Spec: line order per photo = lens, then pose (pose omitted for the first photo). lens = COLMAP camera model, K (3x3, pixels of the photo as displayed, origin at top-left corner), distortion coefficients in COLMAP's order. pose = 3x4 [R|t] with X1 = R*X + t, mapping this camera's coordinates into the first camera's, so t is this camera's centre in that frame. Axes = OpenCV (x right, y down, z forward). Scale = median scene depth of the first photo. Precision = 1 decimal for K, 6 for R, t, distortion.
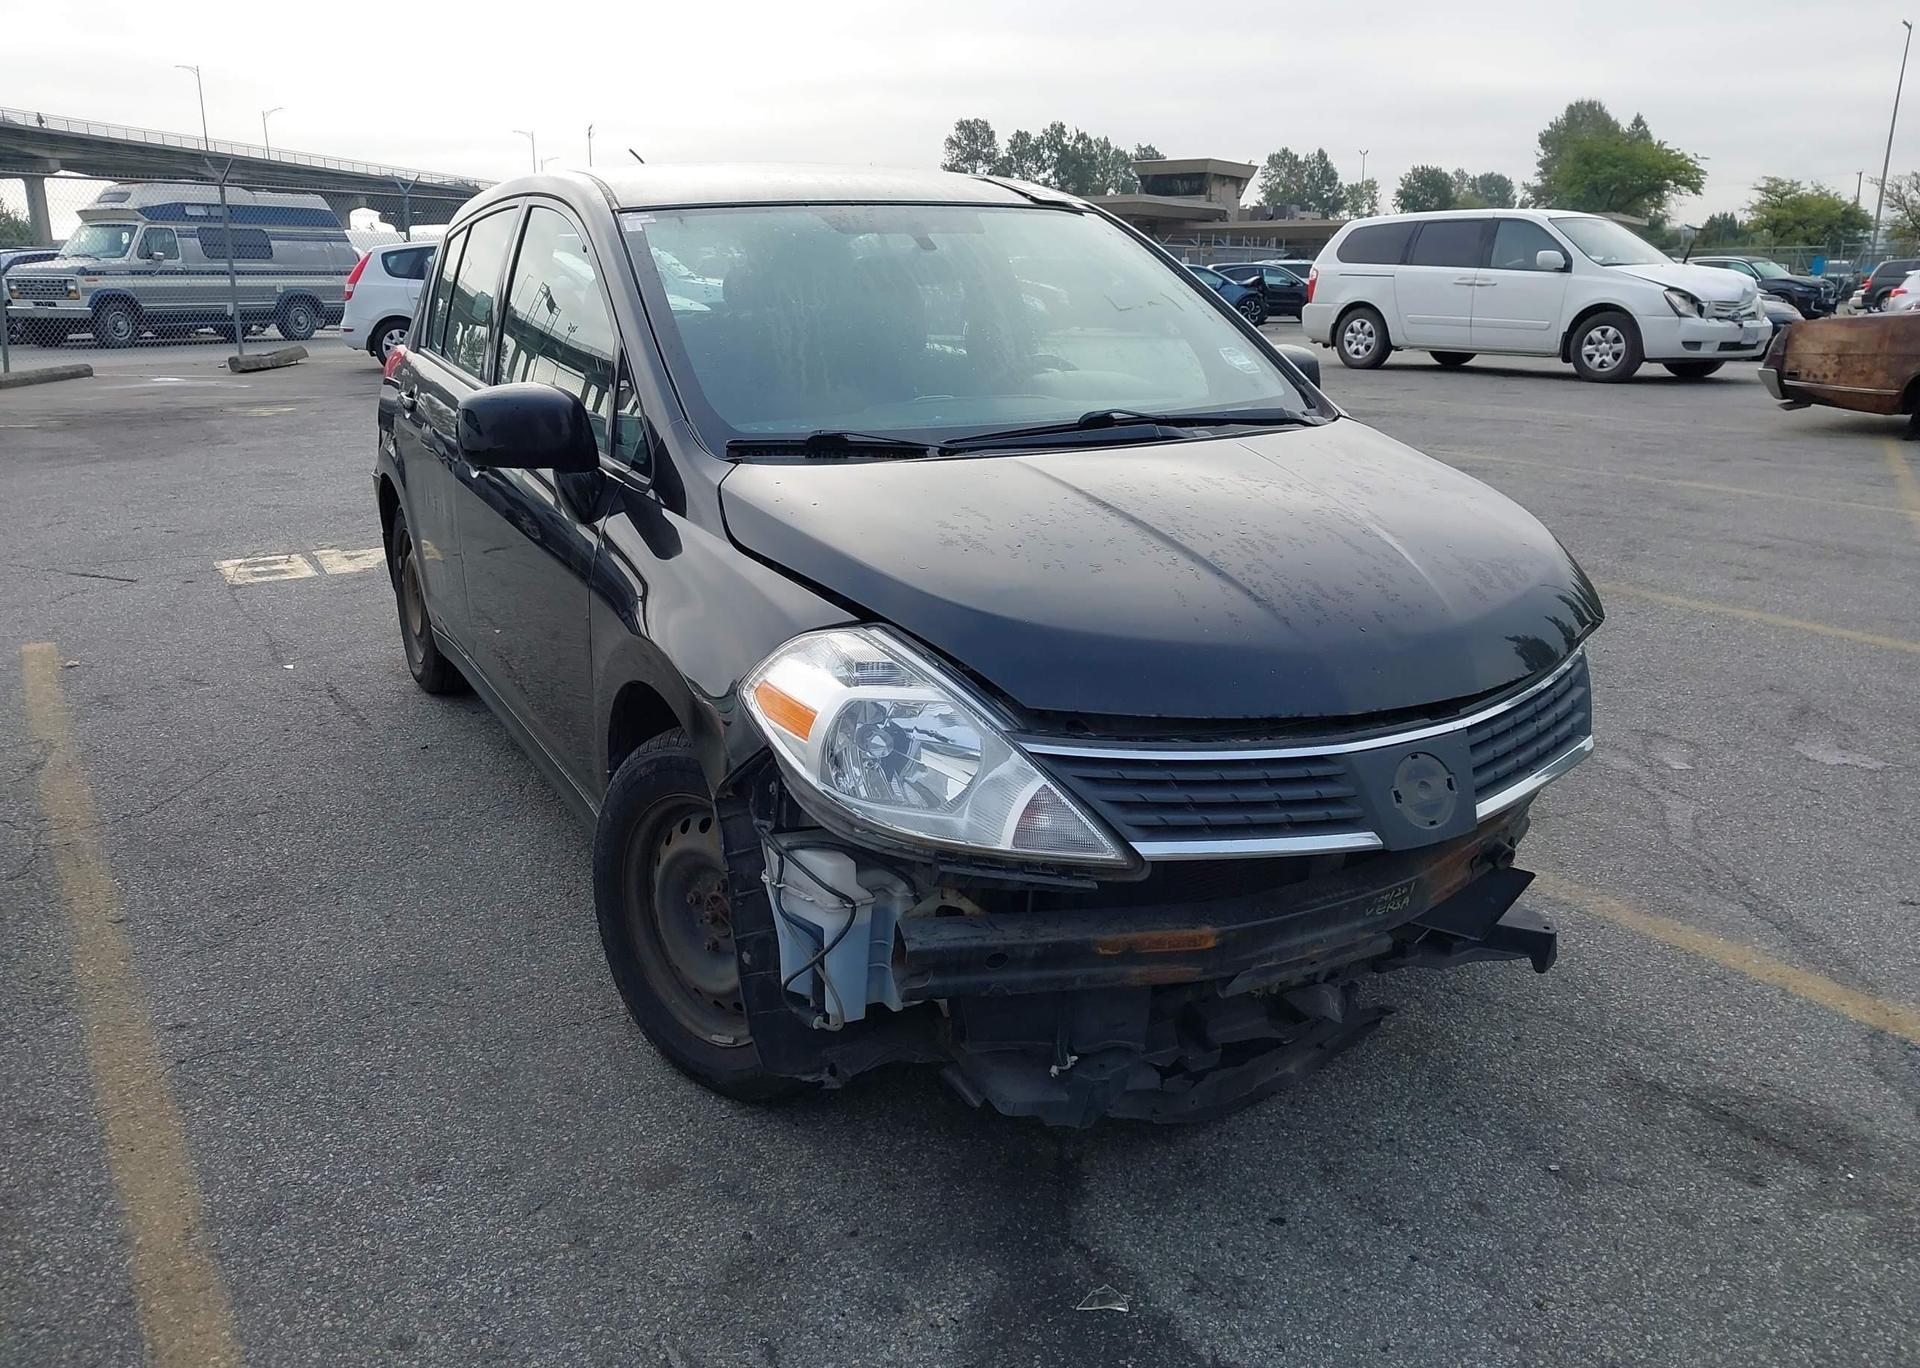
lens RADIAL K [[1546.2, 0, 960.0], [0, 1546.2, 684.0], [0, 0, 1]] dist [0.024882, -0.006827]
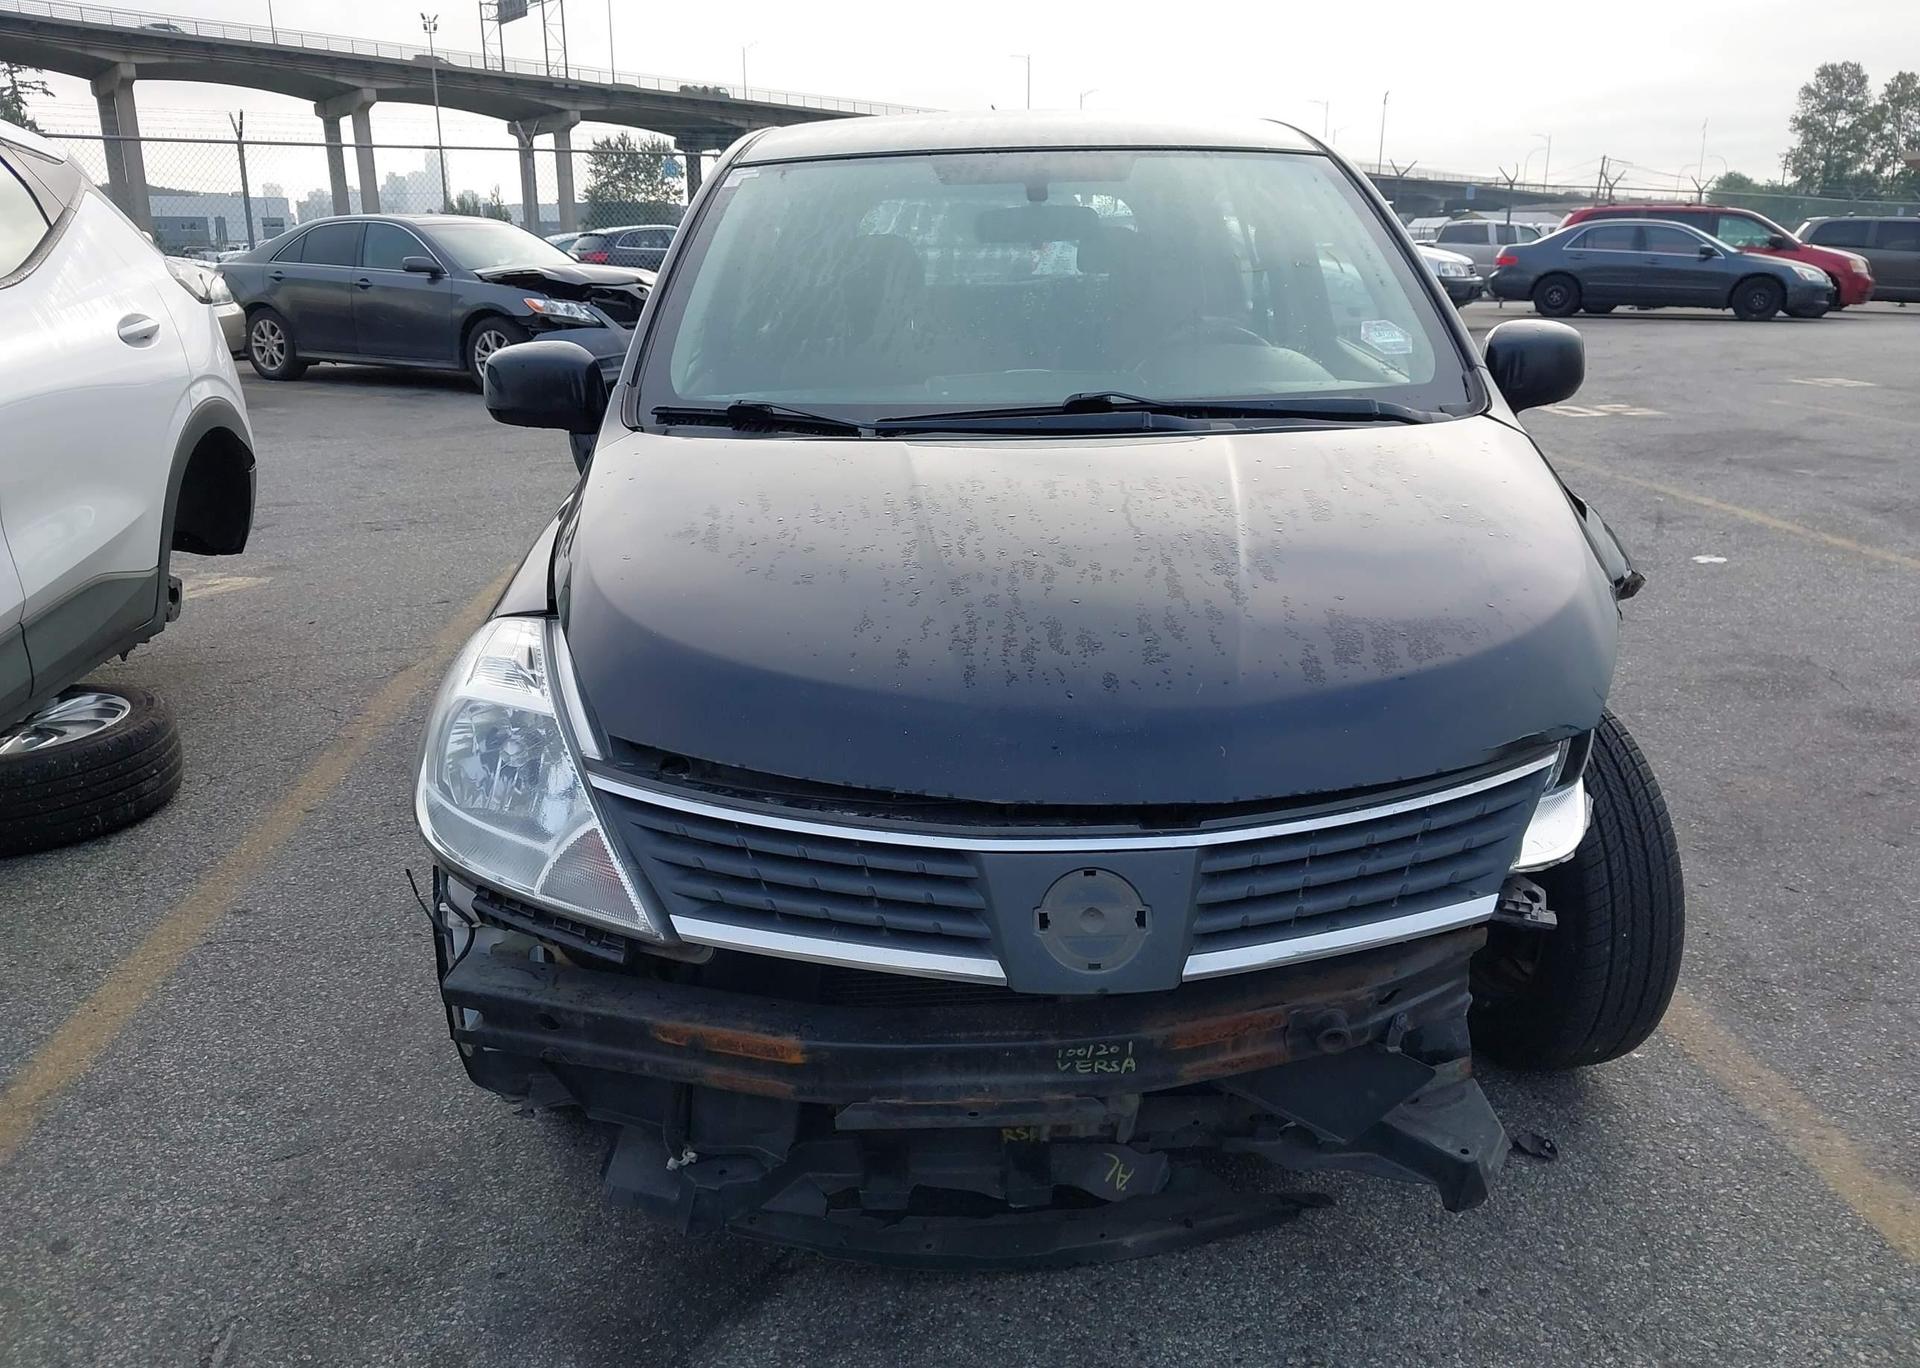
lens RADIAL K [[1546.2, 0, 960.0], [0, 1546.2, 684.0], [0, 0, 1]] dist [0.024882, -0.006827]
pose [[0.883265, 0.121877, -0.452756, 0.562099], [-0.115024, 0.992442, 0.042758, -0.066519], [0.454546, 0.014311, 0.890608, 0.317321]]
